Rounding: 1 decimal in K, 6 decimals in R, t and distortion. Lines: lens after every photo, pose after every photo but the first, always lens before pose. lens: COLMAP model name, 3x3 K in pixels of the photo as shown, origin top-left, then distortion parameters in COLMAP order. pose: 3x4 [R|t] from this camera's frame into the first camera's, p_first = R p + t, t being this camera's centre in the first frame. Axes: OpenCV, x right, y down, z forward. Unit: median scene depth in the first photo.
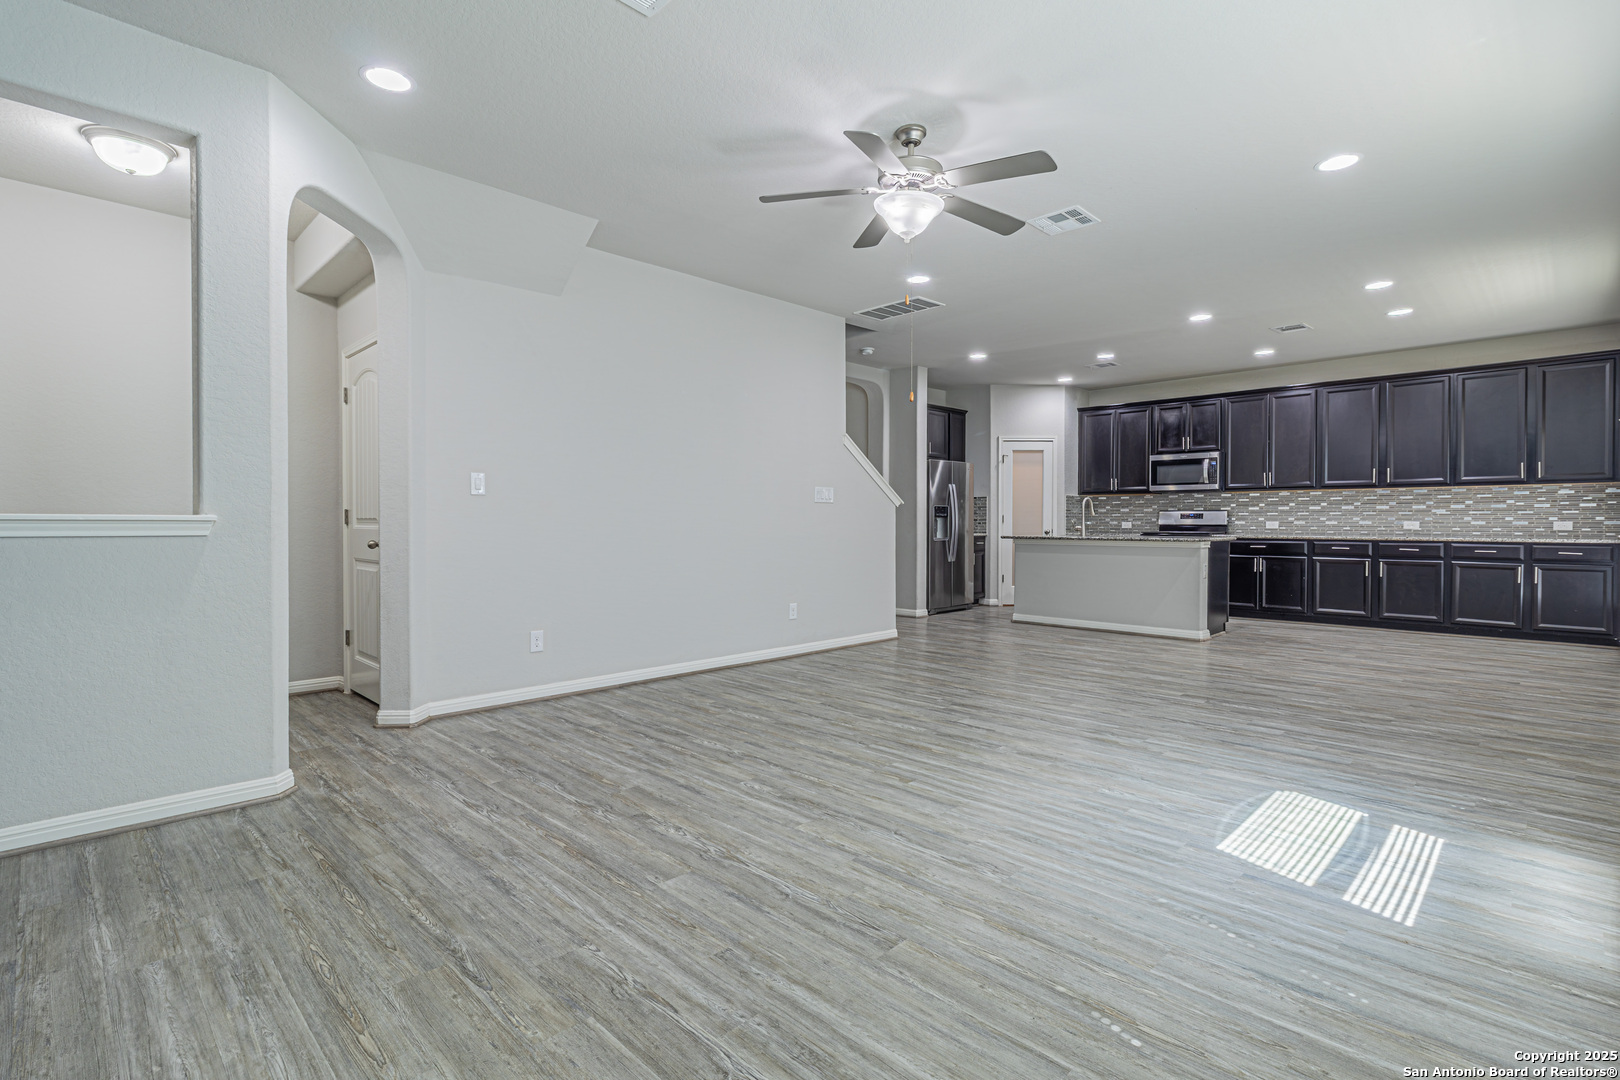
lens RADIAL K [[768.1, 0, 817.9], [0, 768.1, 531.7], [0, 0, 1]] dist [0.004499, -0.000283]
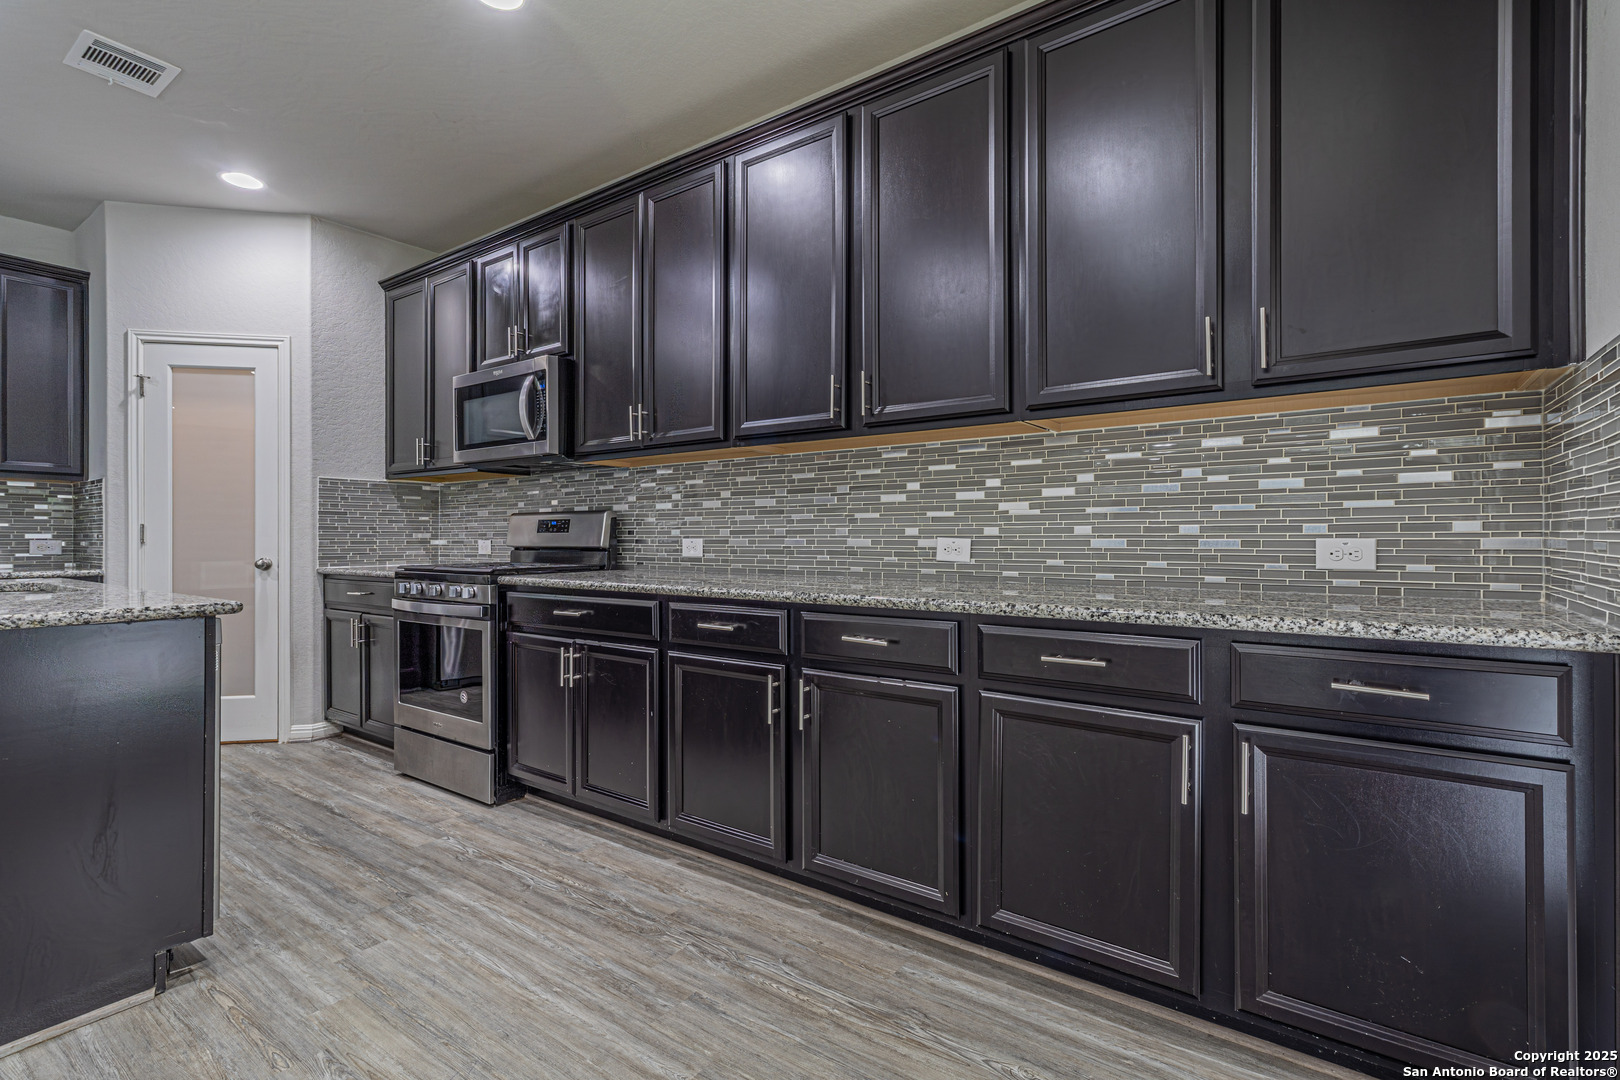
lens RADIAL K [[750.3, 0, 824.2], [0, 750.3, 537.9], [0, 0, 1]] dist [0.002912, 0.000482]
pose [[0.986410, -0.001892, 0.164292, 0.836134], [0.004139, 0.999902, -0.013339, -0.012005], [-0.164251, 0.013838, 0.986322, 0.867035]]
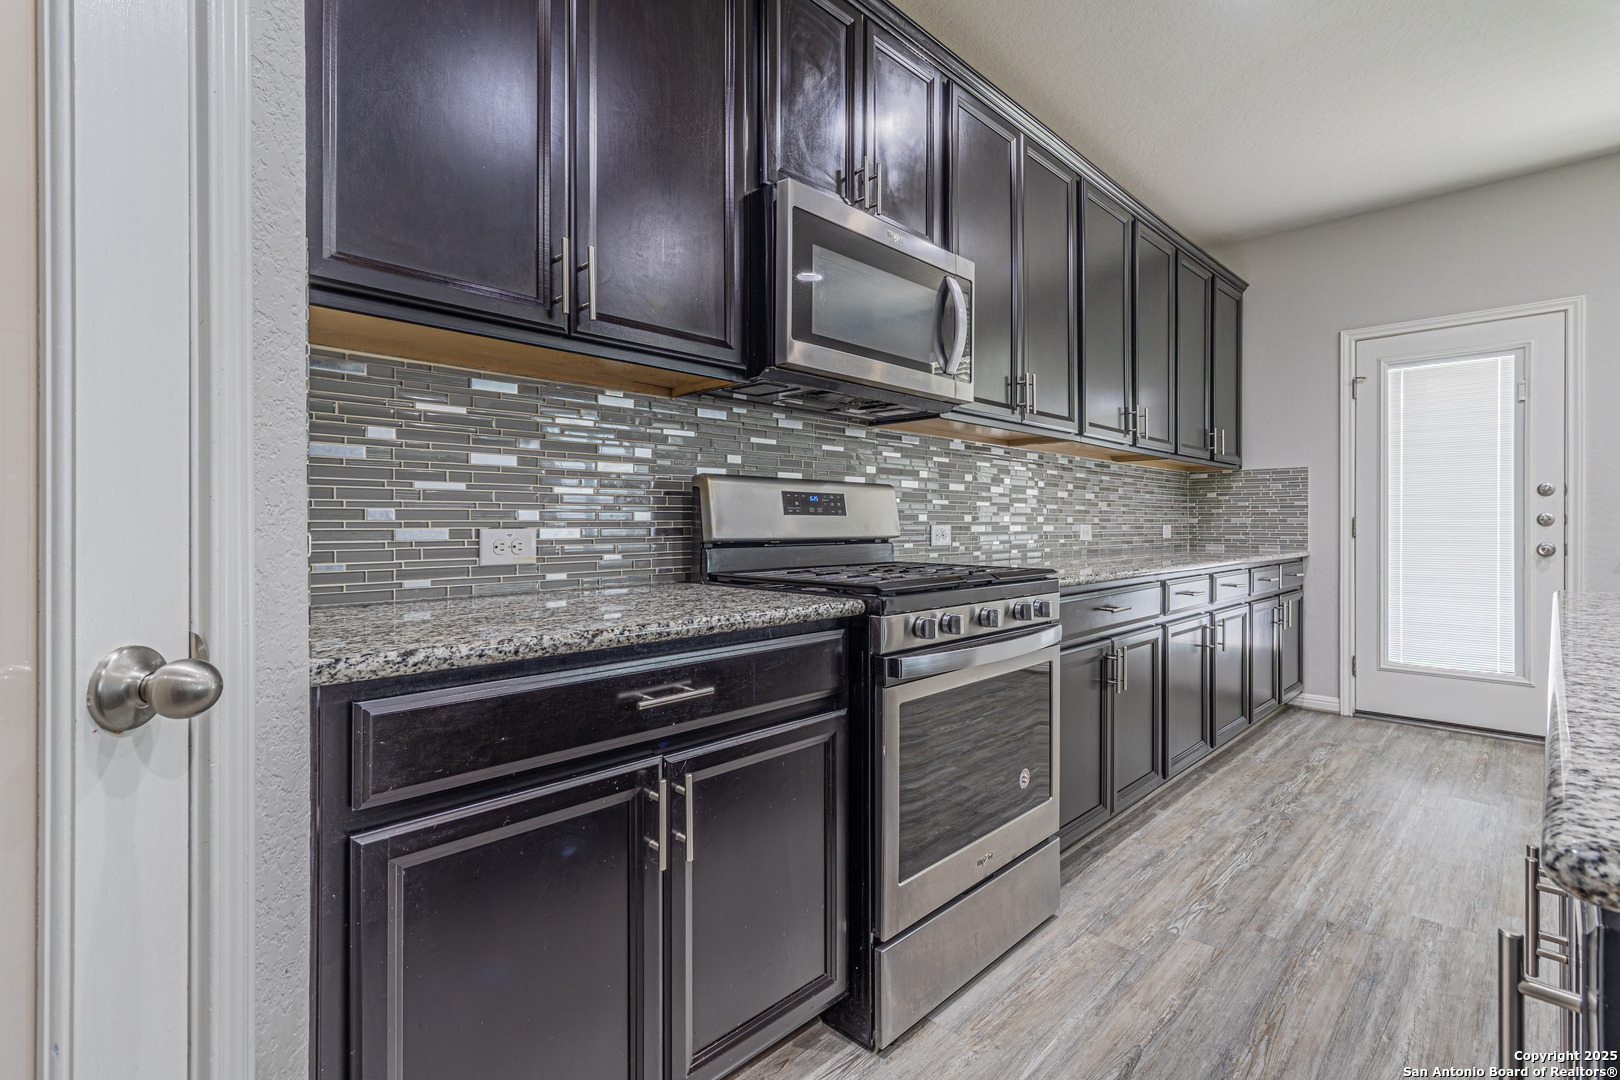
lens RADIAL K [[752.3, 0, 818.8], [0, 752.3, 522.5], [0, 0, 1]] dist [0.003806, 0.000576]
pose [[-0.014137, 0.002060, 0.999898, 0.370339], [0.012815, 0.999916, -0.001879, -0.020592], [-0.999818, 0.012787, -0.014162, 1.488693]]
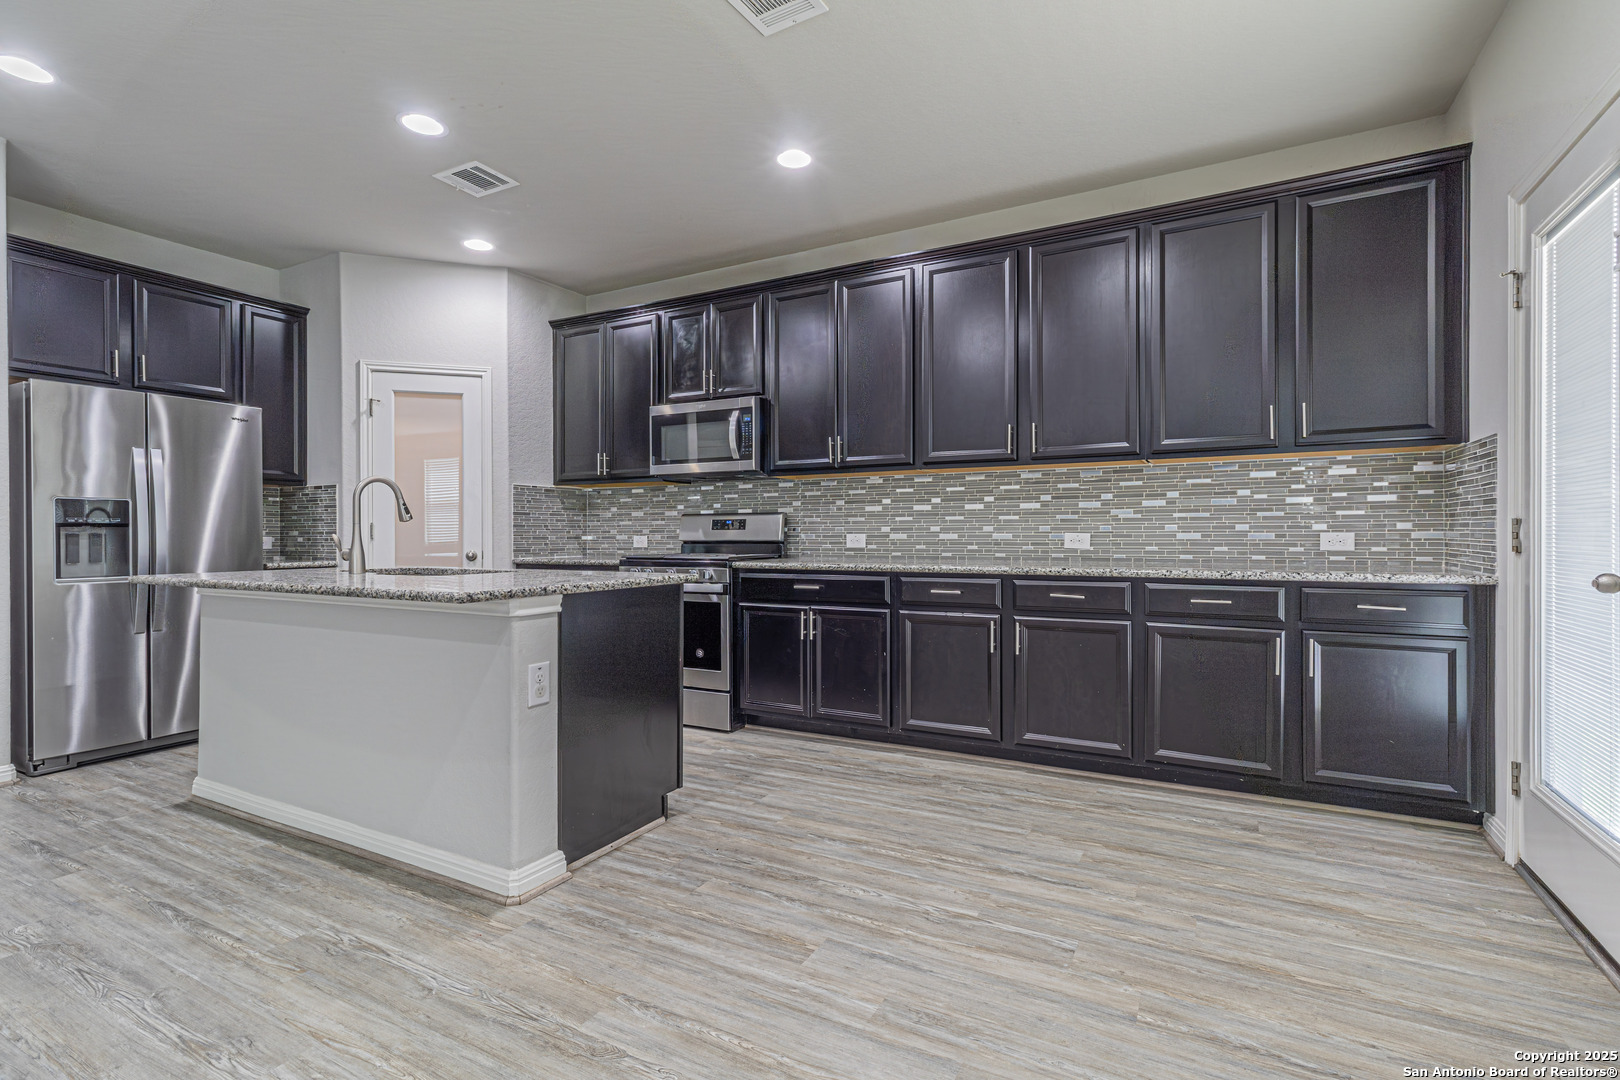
lens RADIAL K [[756.9, 0, 818.2], [0, 756.9, 536.3], [0, 0, 1]] dist [0.003518, 0.000465]
pose [[0.958355, -0.004579, 0.285544, 0.590932], [0.007671, 0.999923, -0.009714, -0.010035], [-0.285478, 0.011500, 0.958316, 0.726092]]
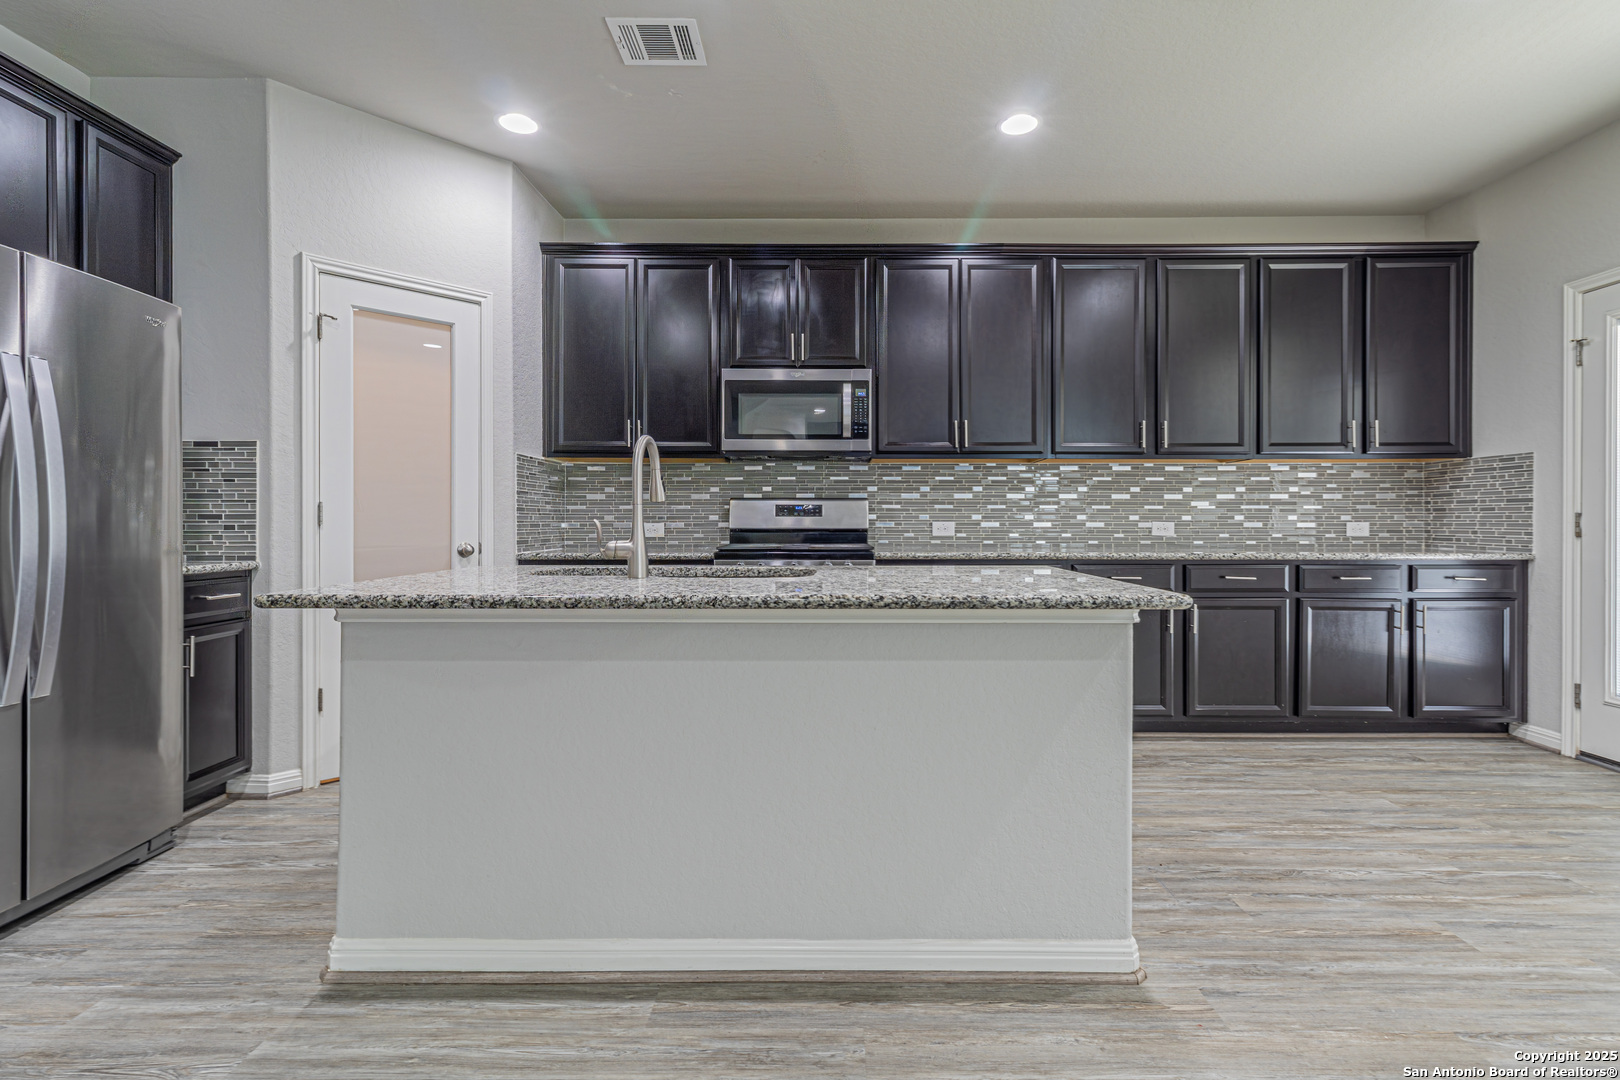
lens RADIAL K [[750.4, 0, 830.1], [0, 750.4, 524.2], [0, 0, 1]] dist [0.005451, -0.000050]
pose [[0.710057, -0.002191, 0.704141, 0.269993], [0.009251, 0.999938, -0.006217, -0.013492], [-0.704083, 0.010928, 0.710033, 0.989517]]
